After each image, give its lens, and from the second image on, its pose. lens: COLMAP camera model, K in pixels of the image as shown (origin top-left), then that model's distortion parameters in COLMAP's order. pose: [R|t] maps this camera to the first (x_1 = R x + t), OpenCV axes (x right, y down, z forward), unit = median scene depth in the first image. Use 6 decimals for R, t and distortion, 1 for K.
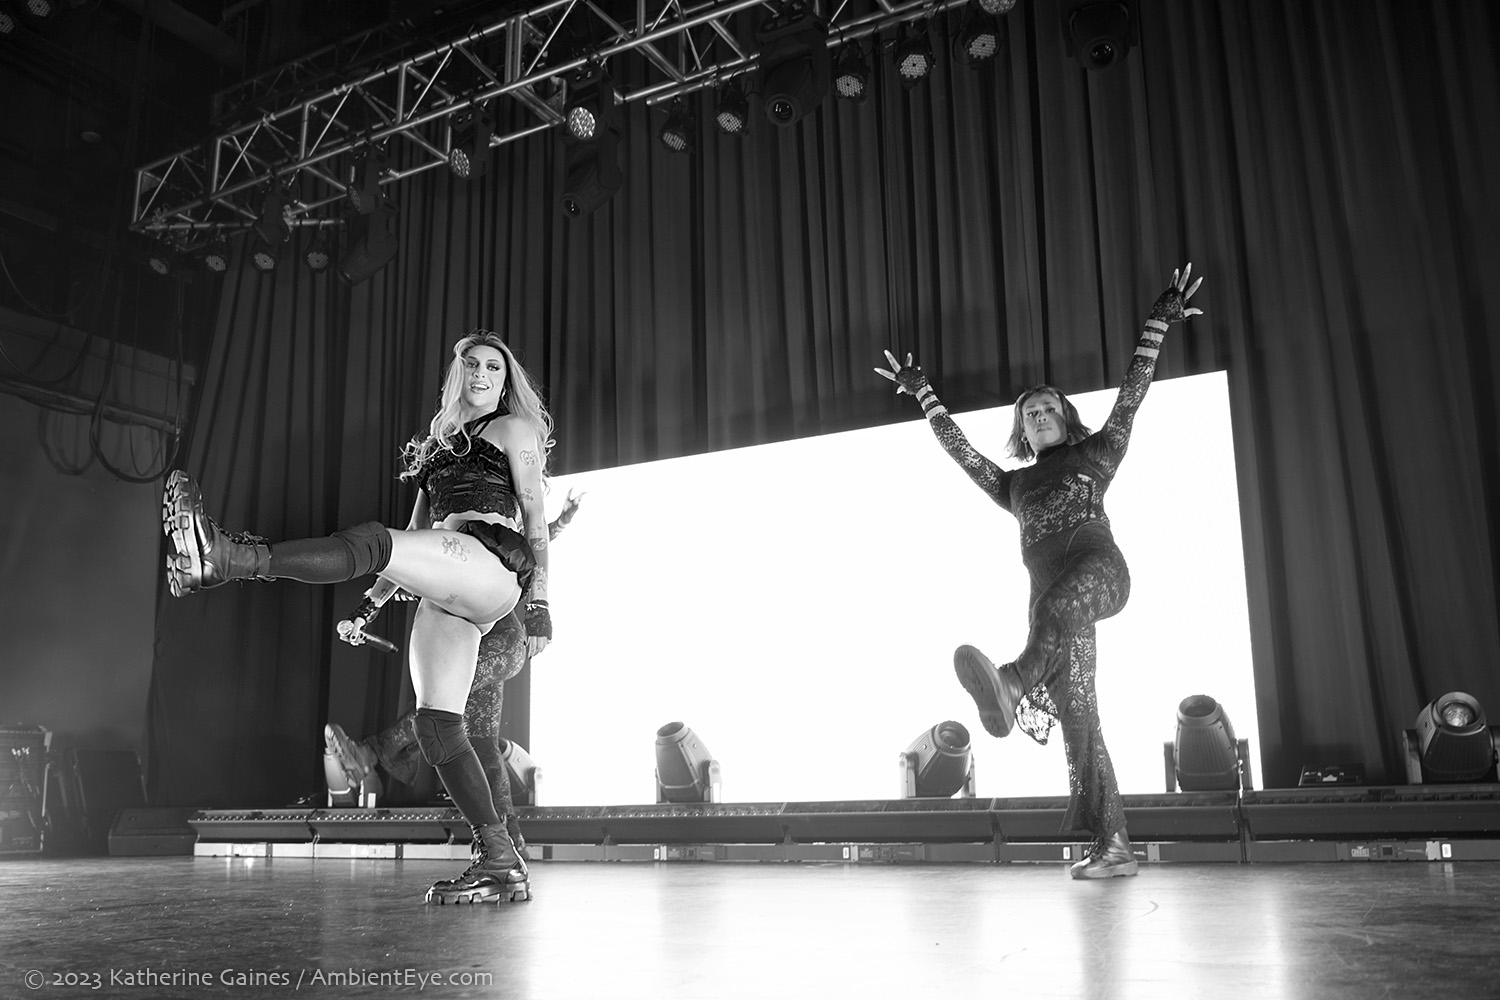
lens RADIAL K [[1317.7, 0, 759.5], [0, 1317.7, 508.0], [0, 0, 1]] dist [-0.027631, 0.004738]
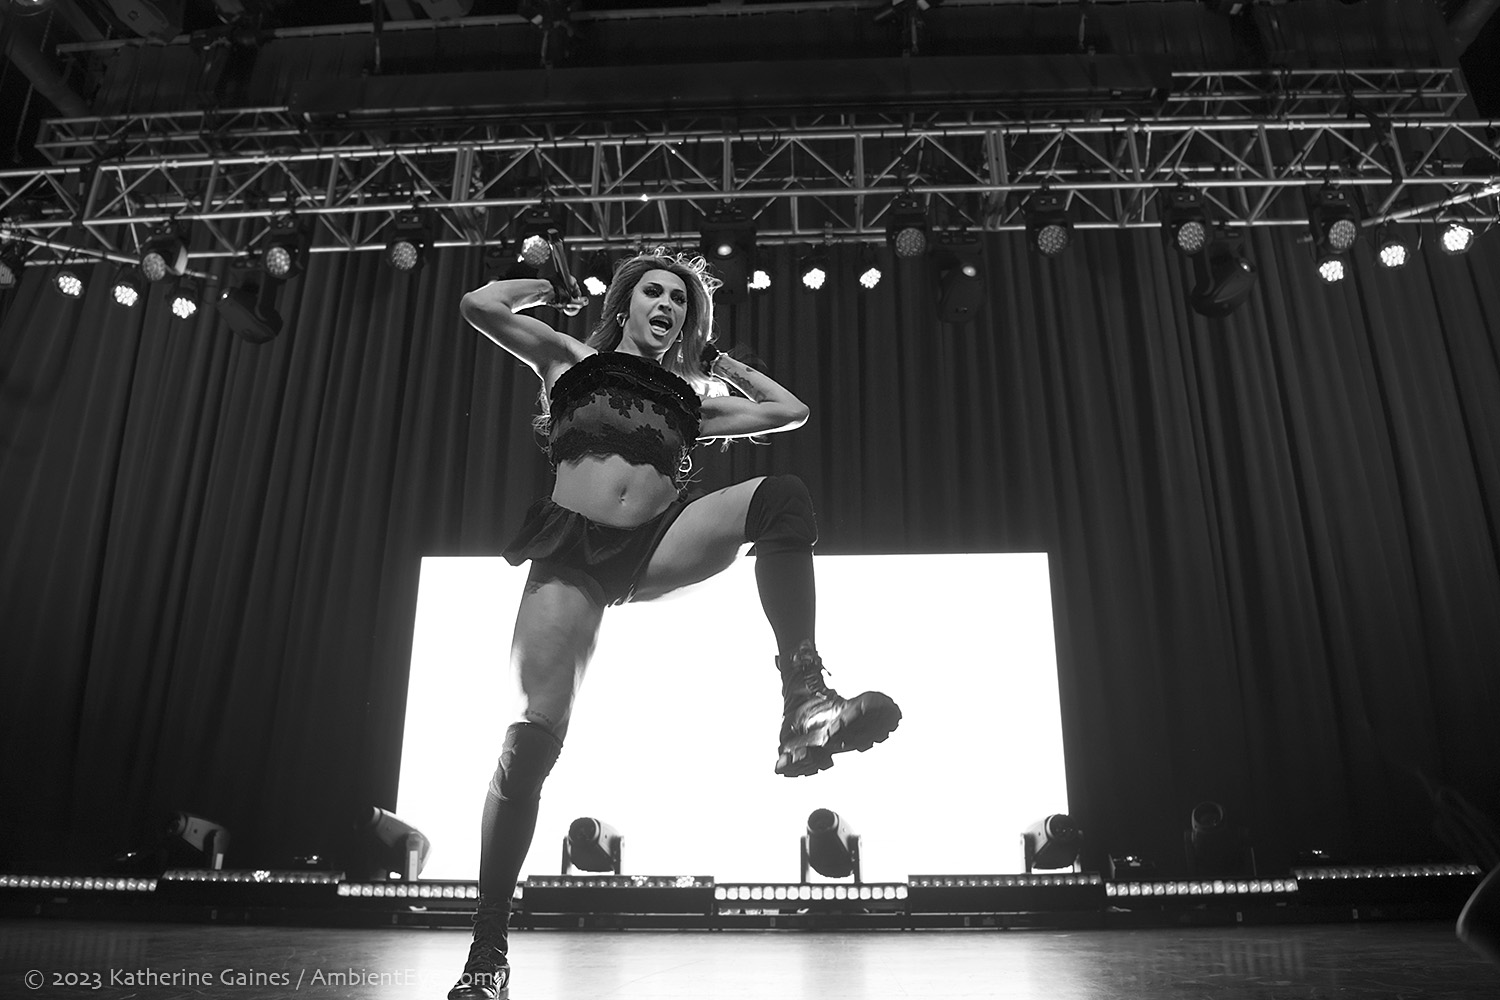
lens RADIAL K [[1023.1, 0, 822.9], [0, 1023.1, 493.3], [0, 0, 1]] dist [-0.058750, 0.006066]
pose [[0.889031, 0.179654, 0.421127, -0.223479], [-0.115033, 0.977942, -0.174348, 0.033571], [-0.443160, 0.106557, 0.890087, 0.122746]]
